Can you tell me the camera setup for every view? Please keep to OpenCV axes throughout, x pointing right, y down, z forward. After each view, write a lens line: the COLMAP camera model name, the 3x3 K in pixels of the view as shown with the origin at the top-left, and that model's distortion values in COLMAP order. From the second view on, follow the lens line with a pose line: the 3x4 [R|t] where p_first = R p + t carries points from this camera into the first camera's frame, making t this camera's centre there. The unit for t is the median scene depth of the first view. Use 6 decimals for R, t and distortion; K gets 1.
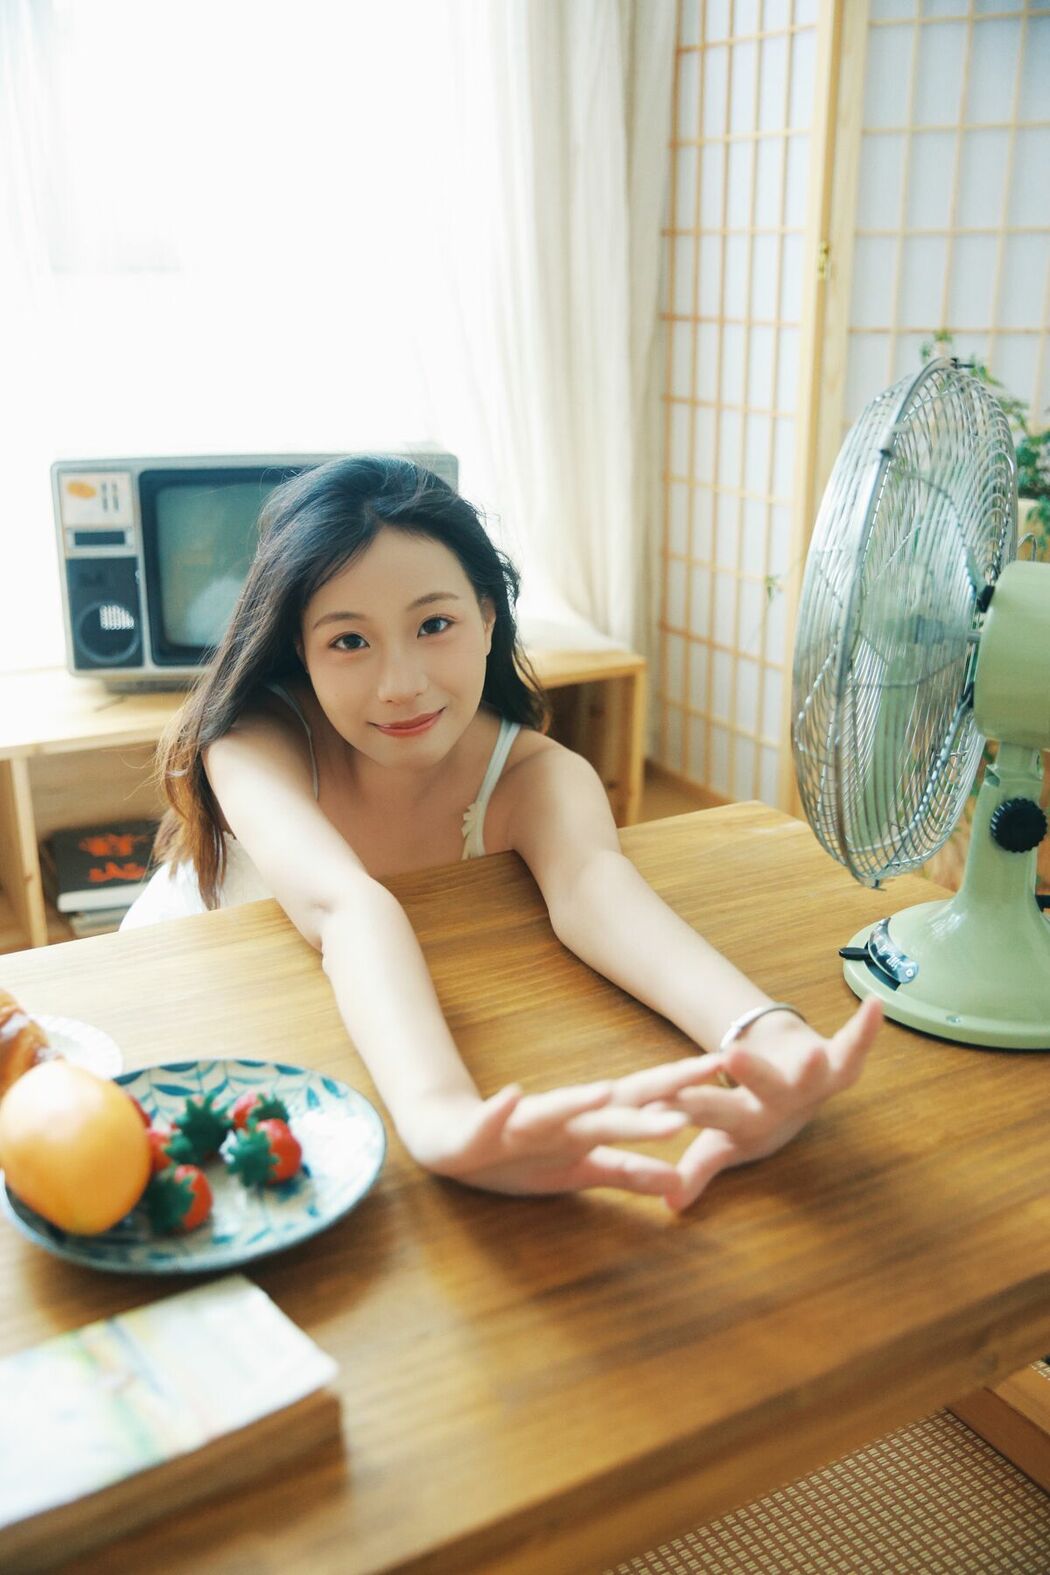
lens RADIAL K [[1512.8, 0, 519.1], [0, 1512.8, 795.5], [0, 0, 1]] dist [-0.001768, 0.016271]
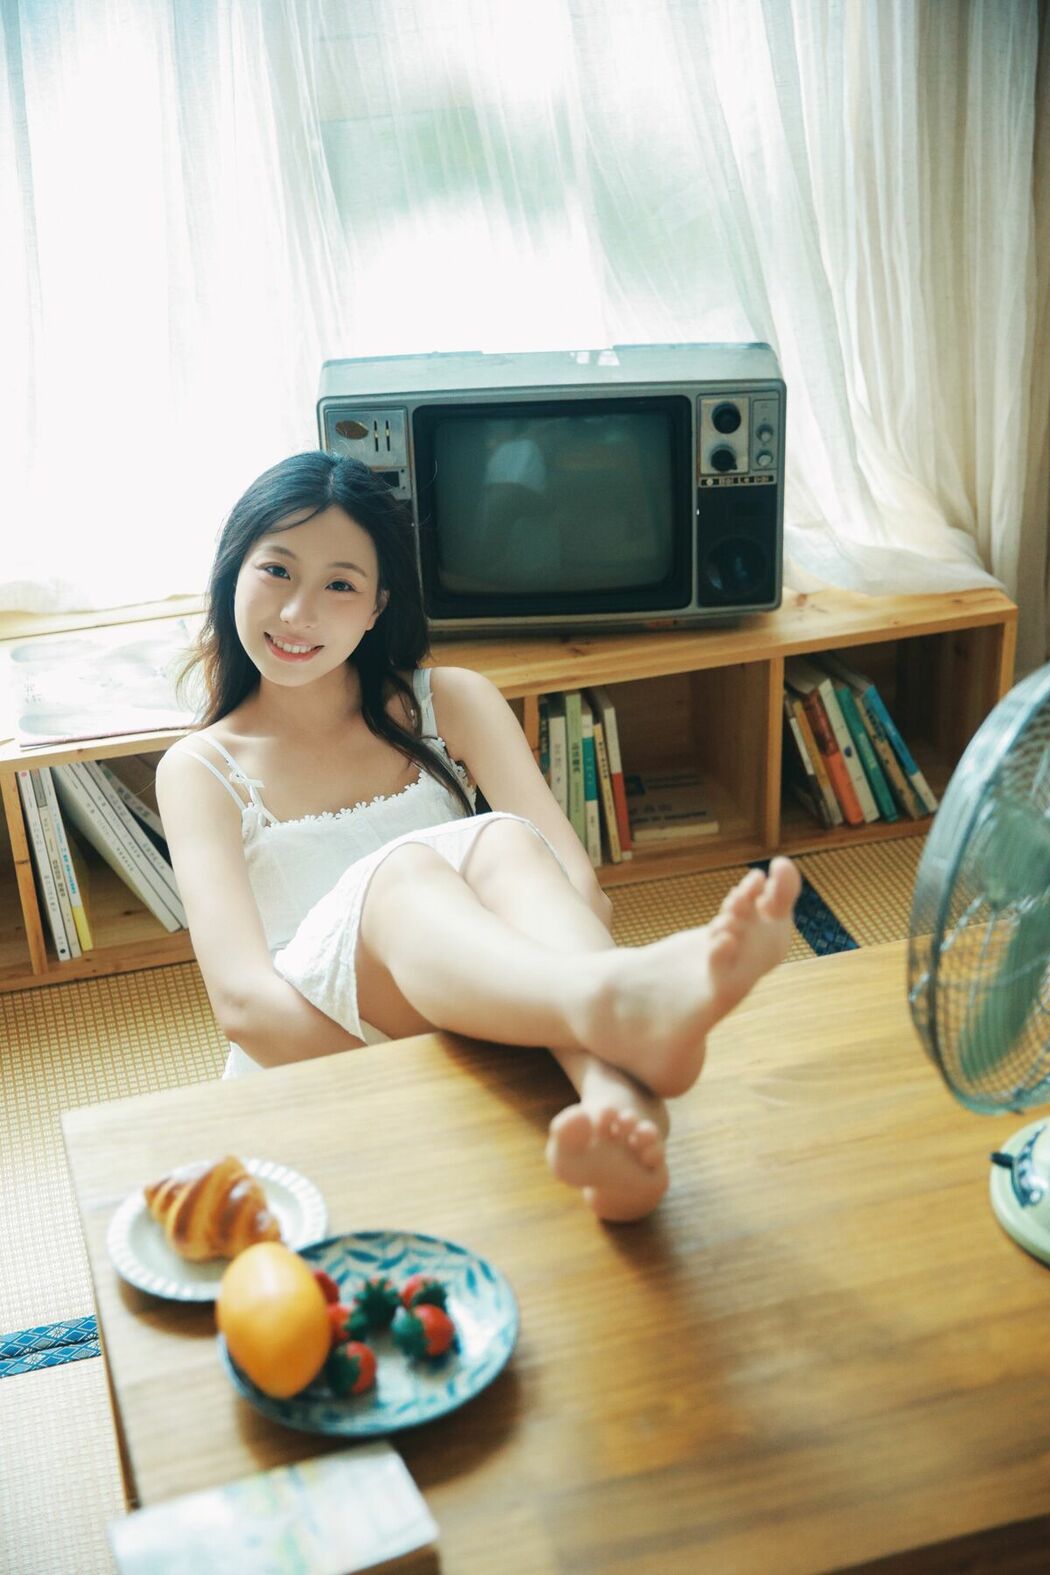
lens RADIAL K [[2292.8, 0, 556.2], [0, 2292.8, 785.6], [0, 0, 1]] dist [0.097799, -0.007903]
pose [[0.975354, 0.071540, -0.208724, 0.242324], [-0.038596, 0.986710, 0.157839, -0.407851], [0.217242, -0.145893, 0.965153, -0.600257]]
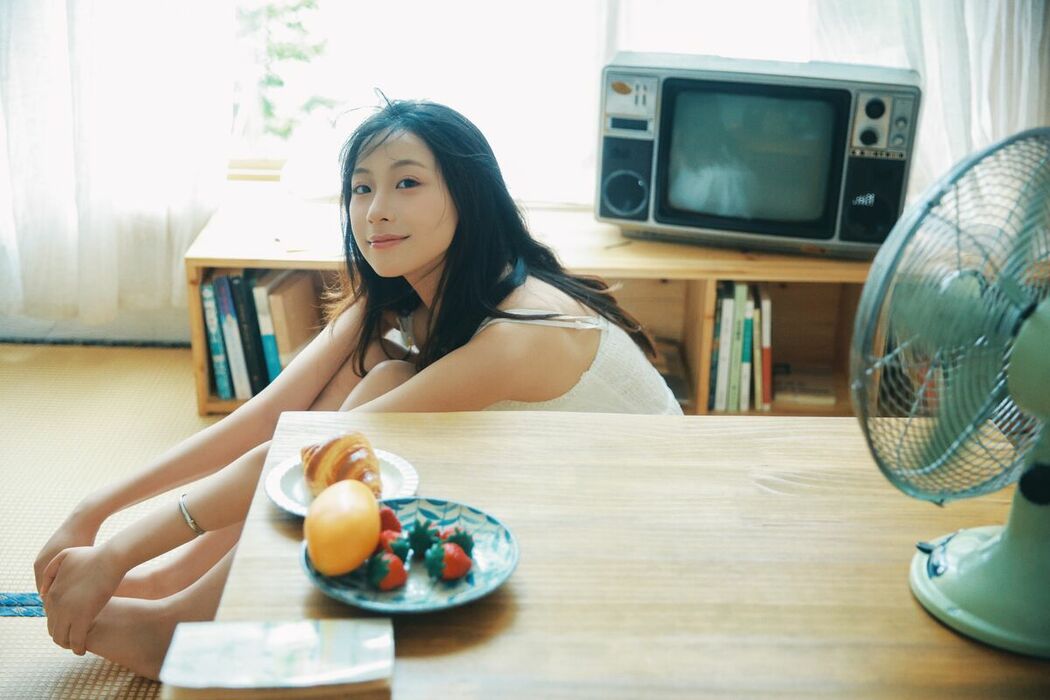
lens RADIAL K [[1363.0, 0, 525.0], [0, 1363.0, 350.0], [0, 0, 1]] dist [0.103034, -0.092032]
pose [[0.876725, 0.196701, -0.438933, 0.425366], [-0.177199, 0.980459, 0.085440, -0.115101], [0.447162, 0.002871, 0.894448, -0.271995]]
